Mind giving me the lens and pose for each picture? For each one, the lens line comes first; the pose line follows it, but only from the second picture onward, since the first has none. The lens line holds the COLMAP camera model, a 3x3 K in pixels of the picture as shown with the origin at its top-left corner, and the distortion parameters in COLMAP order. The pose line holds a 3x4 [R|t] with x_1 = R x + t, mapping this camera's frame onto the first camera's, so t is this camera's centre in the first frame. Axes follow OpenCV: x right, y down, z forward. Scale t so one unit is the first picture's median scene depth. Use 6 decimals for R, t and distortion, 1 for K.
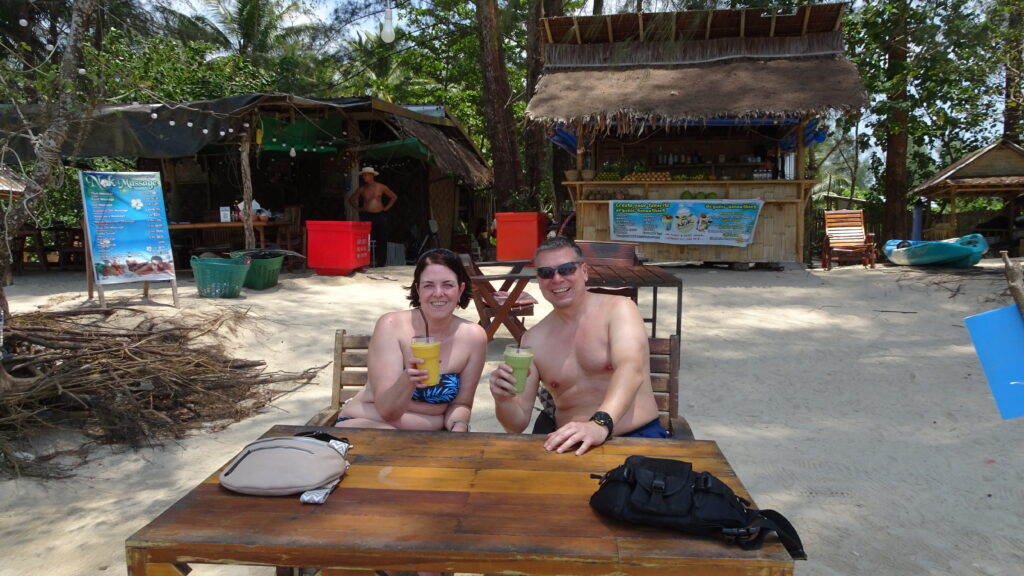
lens RADIAL K [[712.7, 0, 512.0], [0, 712.7, 288.0], [0, 0, 1]] dist [0.003850, -0.000117]
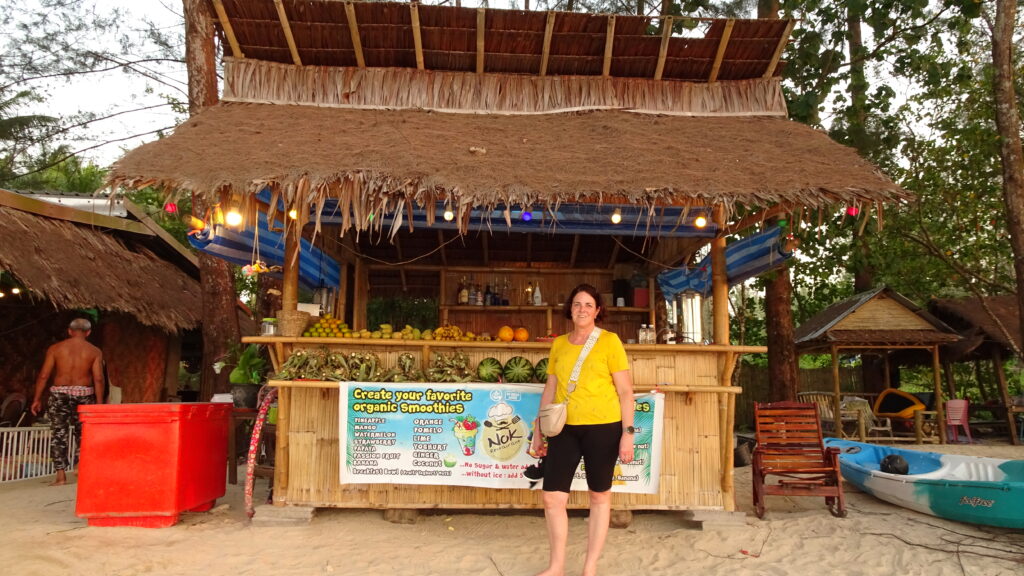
lens RADIAL K [[712.7, 0, 512.0], [0, 712.7, 288.0], [0, 0, 1]] dist [0.003850, -0.000117]
pose [[0.969705, 0.036319, 0.241563, 0.131656], [0.009624, 0.982437, -0.186344, -0.097688], [-0.244088, 0.183023, 0.952325, 0.540375]]
